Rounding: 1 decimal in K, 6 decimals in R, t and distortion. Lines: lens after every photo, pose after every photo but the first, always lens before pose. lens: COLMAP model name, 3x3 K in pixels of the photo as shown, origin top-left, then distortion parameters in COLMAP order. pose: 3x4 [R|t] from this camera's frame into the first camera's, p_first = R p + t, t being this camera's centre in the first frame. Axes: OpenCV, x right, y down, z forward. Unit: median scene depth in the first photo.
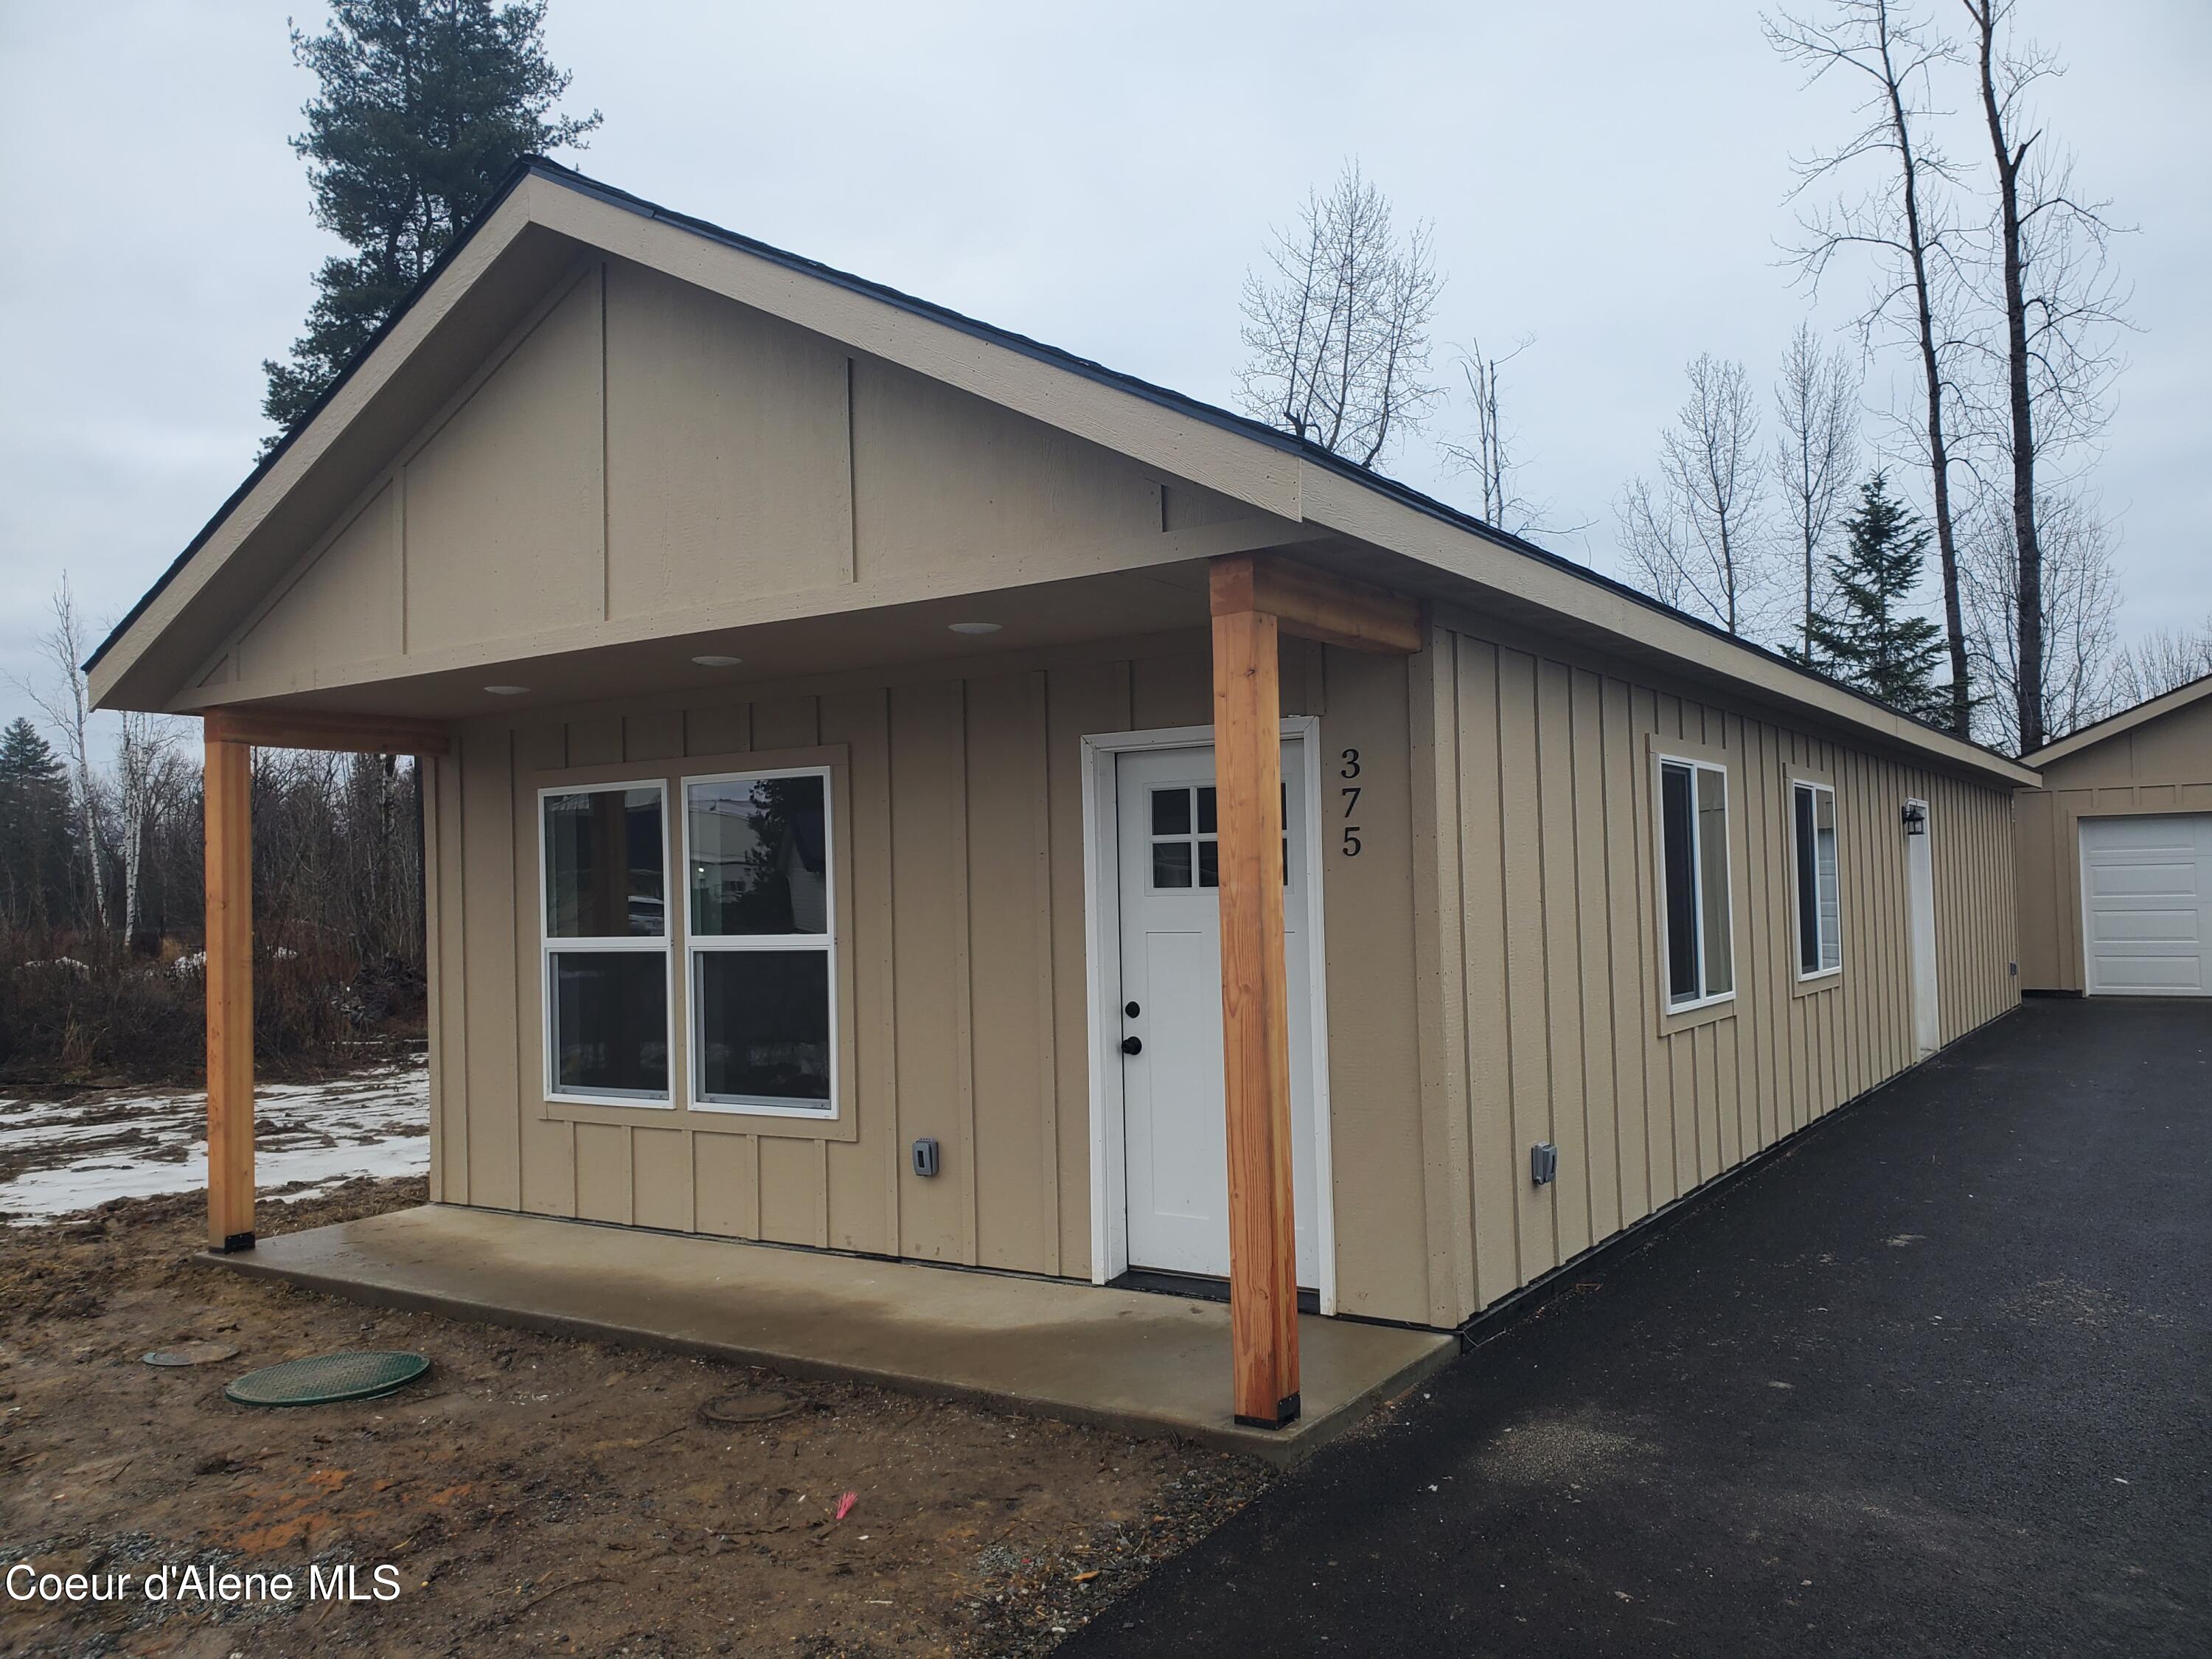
lens RADIAL K [[1714.5, 0, 1108.4], [0, 1714.5, 846.1], [0, 0, 1]] dist [-0.040862, 0.101268]
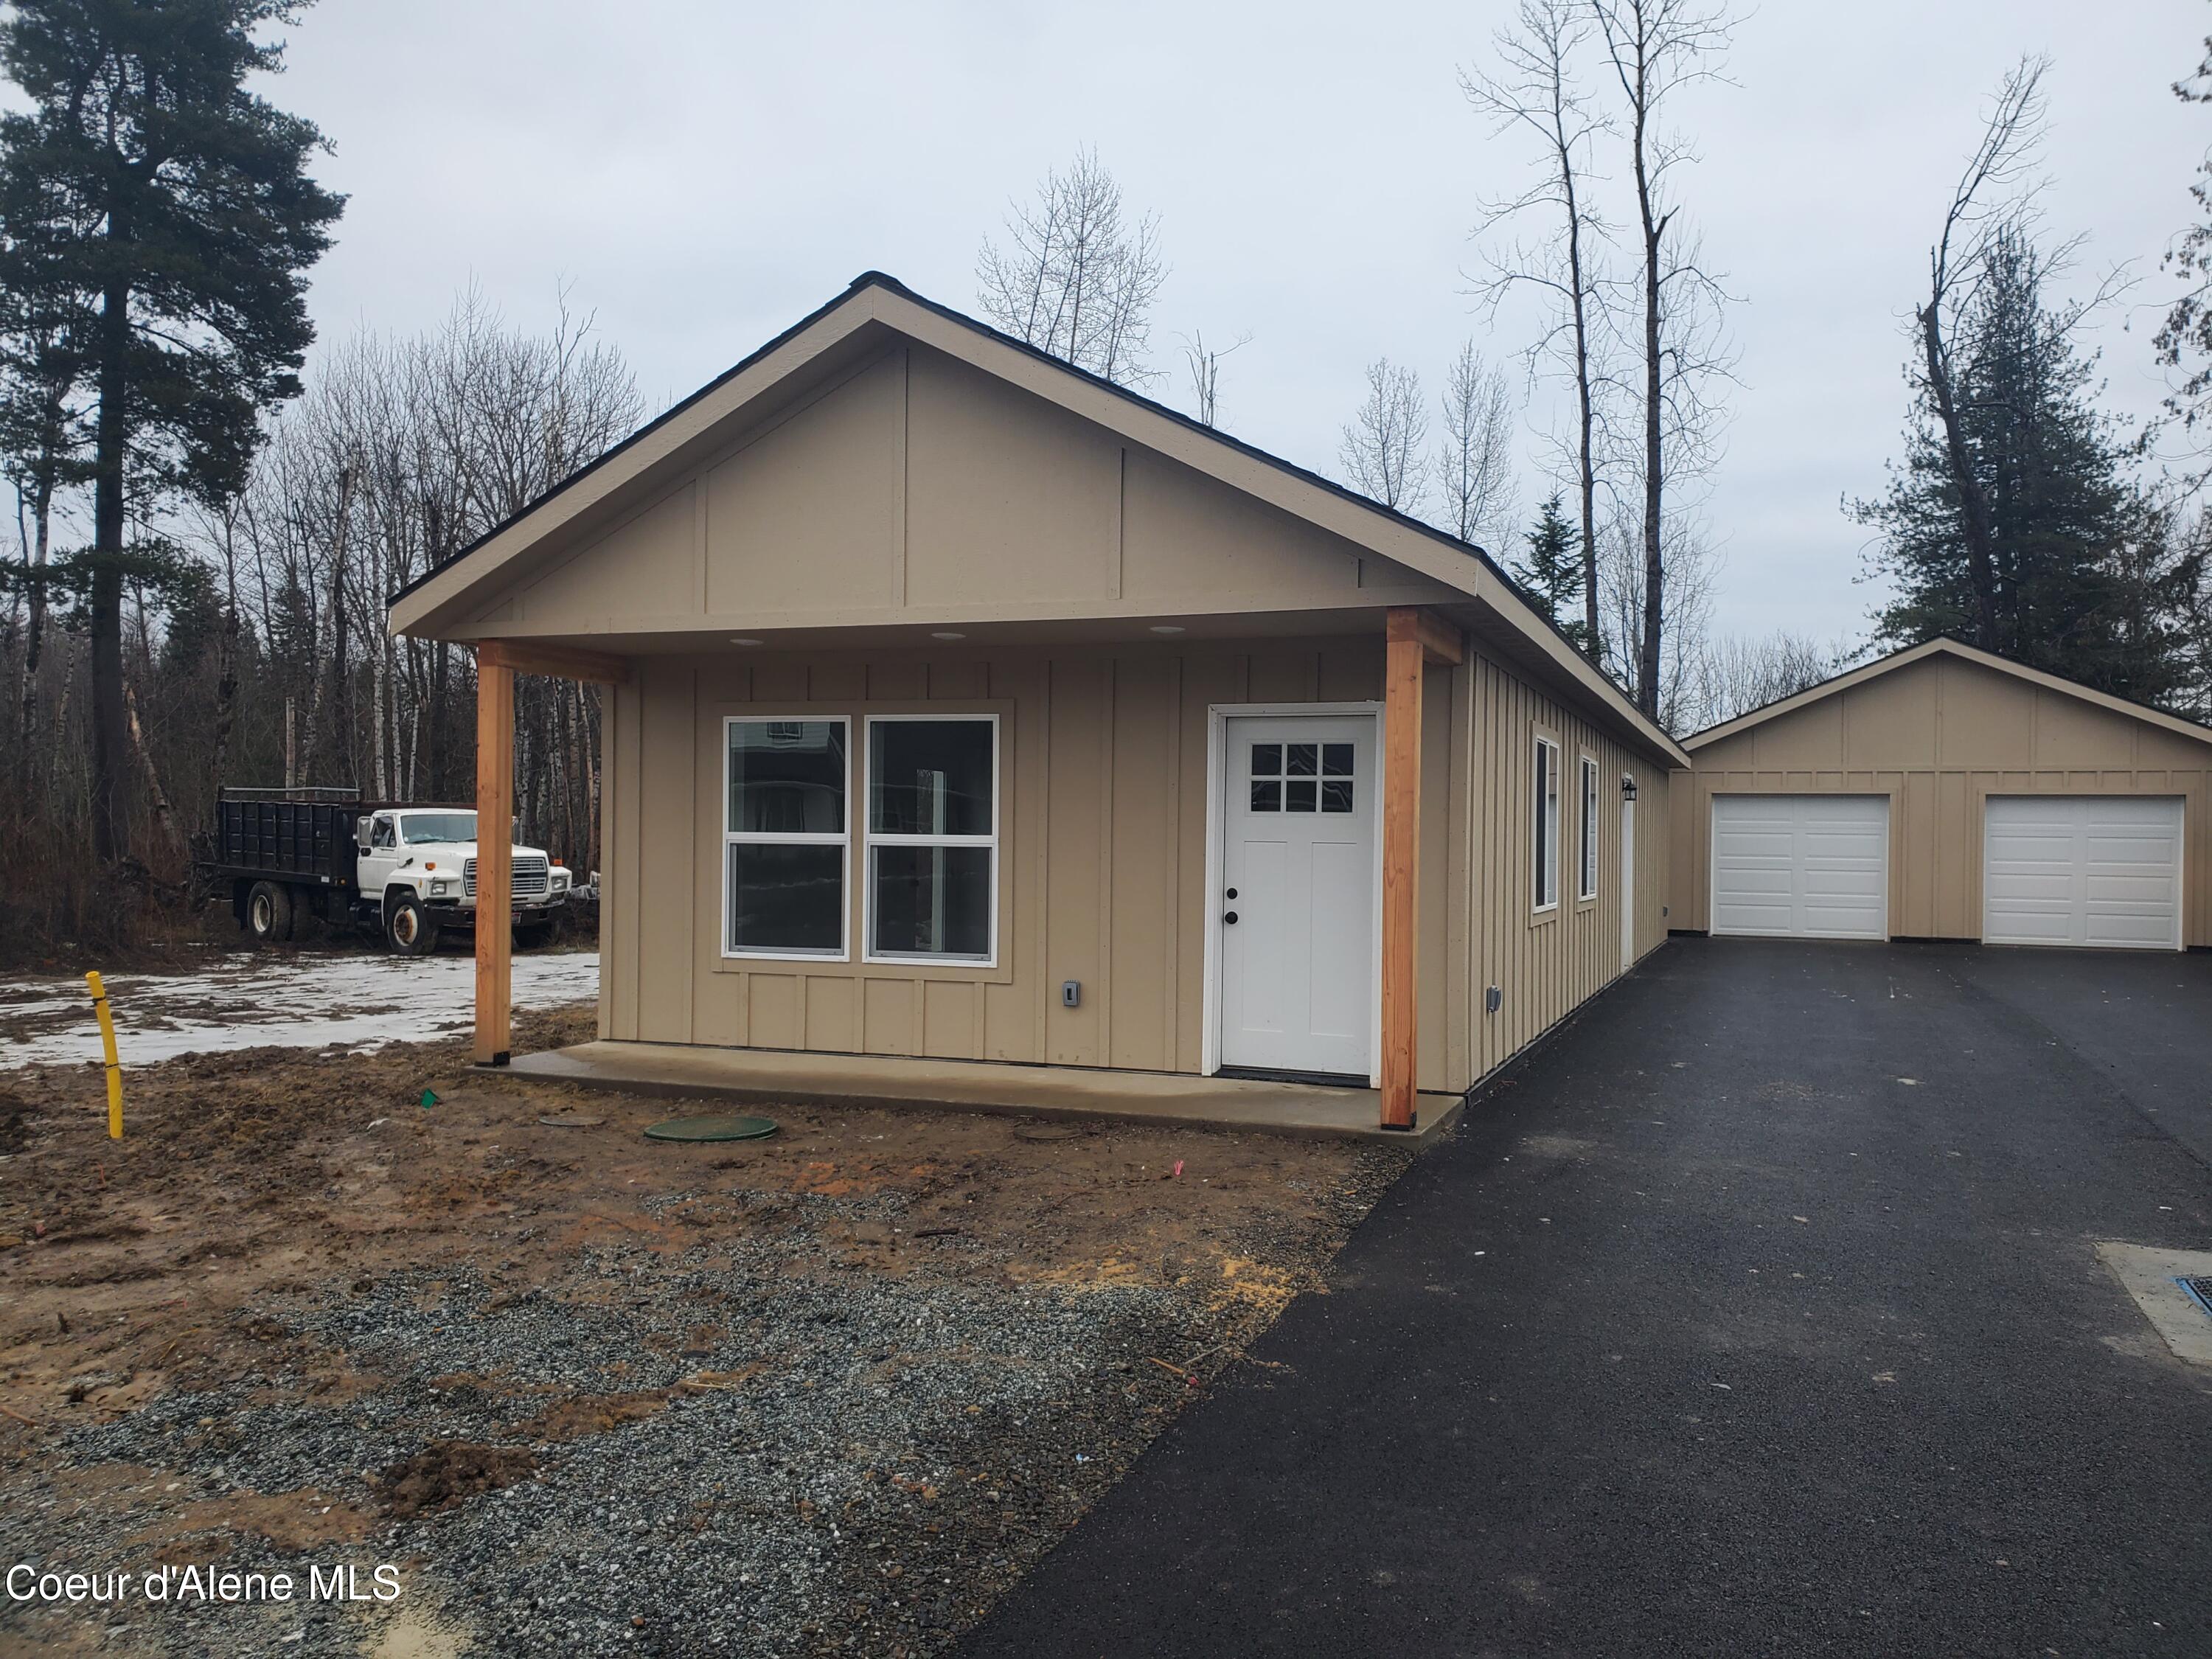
lens RADIAL K [[1716.2, 0, 1115.0], [0, 1716.2, 840.9], [0, 0, 1]] dist [0.006660, -0.001164]
pose [[0.975119, 0.038833, 0.218254, -0.069636], [-0.045169, 0.998688, 0.024112, 0.003391], [-0.217032, -0.033370, 0.975594, -0.071244]]
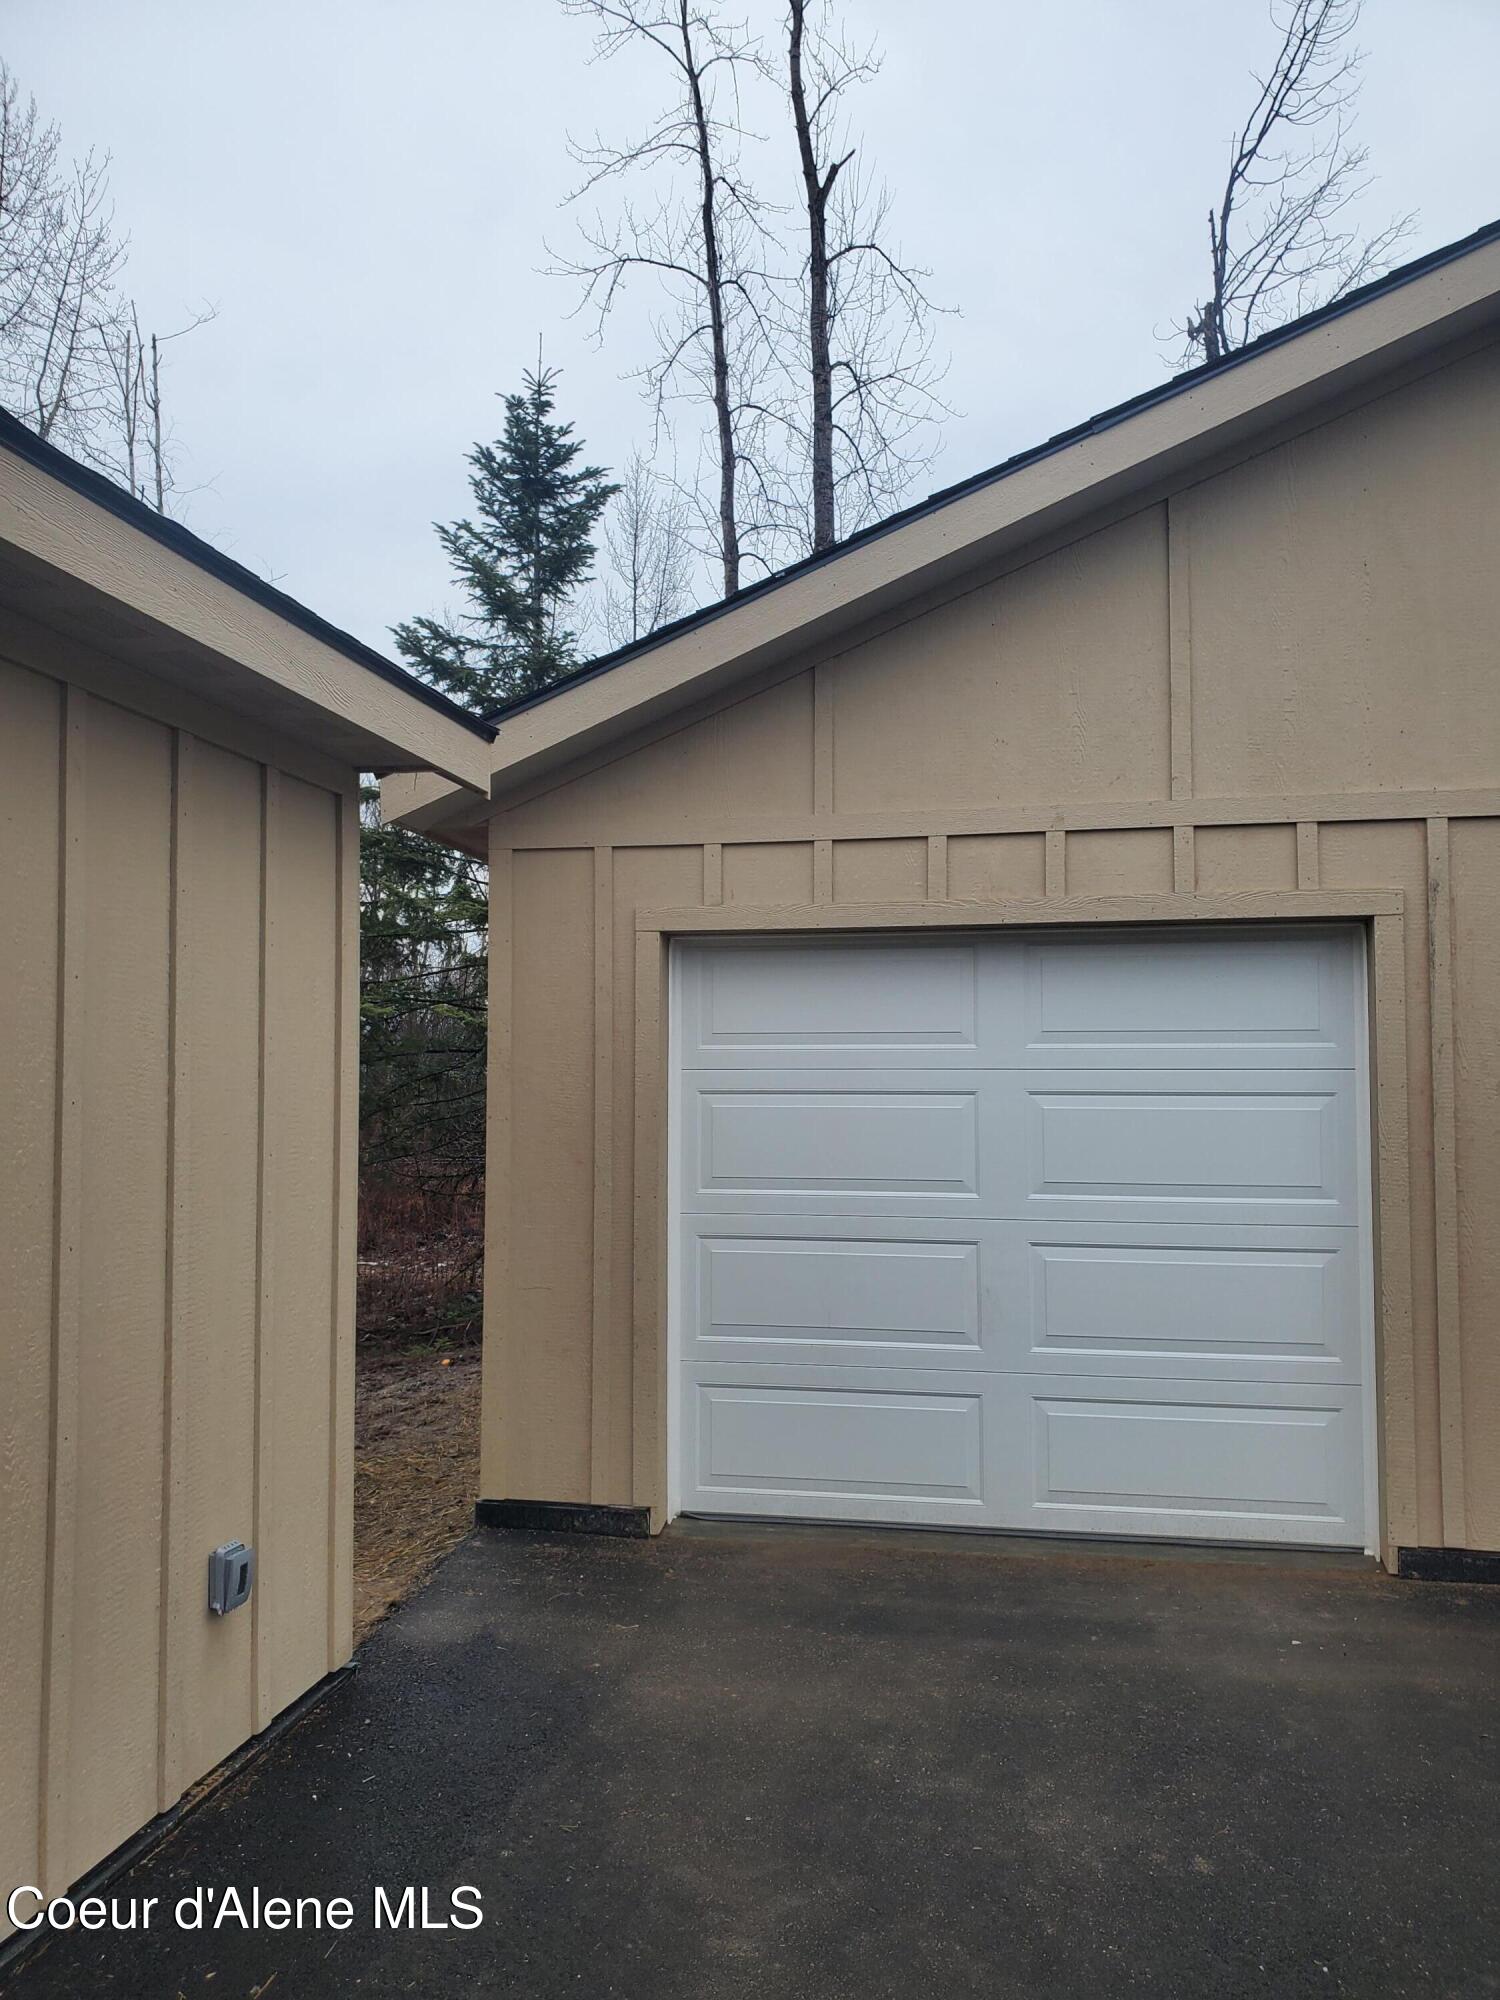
lens RADIAL K [[1509.3, 0, 750.0], [0, 1509.3, 1000.0], [0, 0, 1]] dist [0.081066, -0.079761]
pose [[0.921068, 0.045076, 0.386784, 0.244887], [-0.031483, 0.998646, -0.041410, 0.003029], [-0.388126, 0.025964, 0.921240, 0.381887]]
